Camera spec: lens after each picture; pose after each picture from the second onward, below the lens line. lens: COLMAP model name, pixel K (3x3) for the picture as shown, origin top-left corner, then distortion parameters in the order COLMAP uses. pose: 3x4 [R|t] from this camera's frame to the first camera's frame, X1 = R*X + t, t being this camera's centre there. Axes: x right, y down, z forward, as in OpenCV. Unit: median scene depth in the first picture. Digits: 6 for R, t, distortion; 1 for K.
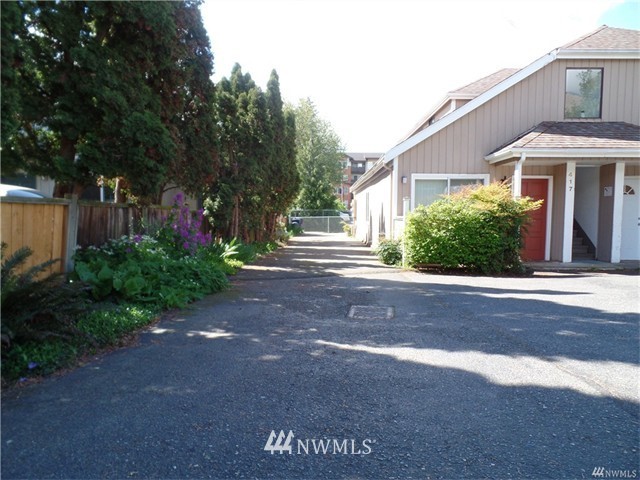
lens RADIAL K [[441.4, 0, 321.7], [0, 441.4, 243.6], [0, 0, 1]] dist [-0.003123, 0.002130]
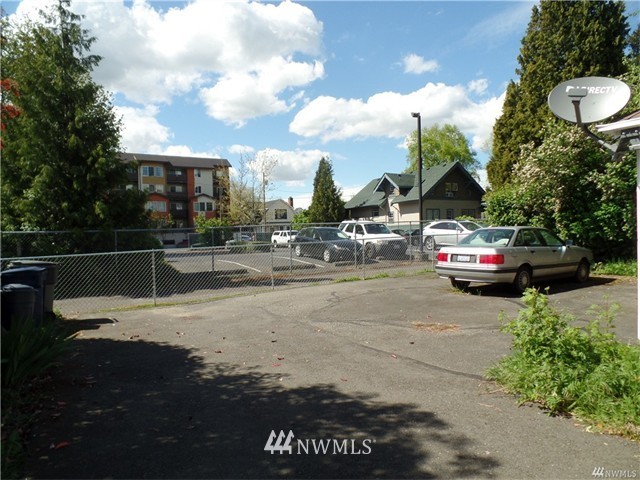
lens RADIAL K [[441.4, 0, 321.7], [0, 441.4, 243.6], [0, 0, 1]] dist [-0.003123, 0.002130]
pose [[0.860061, -0.054848, 0.507235, -0.111993], [0.080237, 0.996374, -0.028310, -0.141683], [-0.503843, 0.065048, 0.861343, 2.083006]]
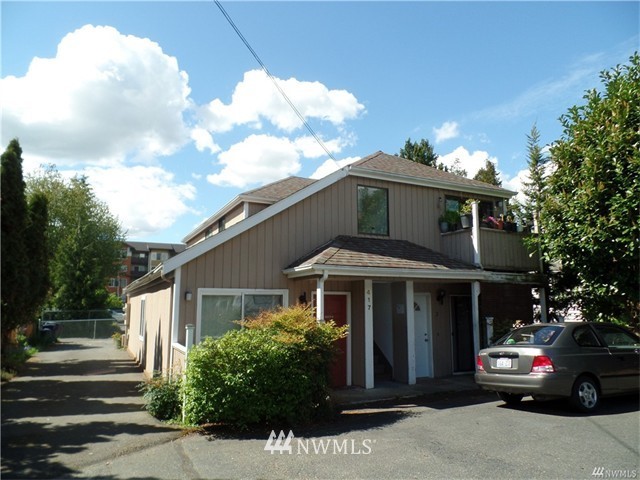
lens RADIAL K [[441.4, 0, 321.7], [0, 441.4, 243.6], [0, 0, 1]] dist [-0.003123, 0.002130]
pose [[0.891269, 0.057116, 0.449864, 0.039941], [0.035800, 0.980078, -0.195361, -0.074747], [-0.452060, 0.190225, 0.871468, 0.190267]]
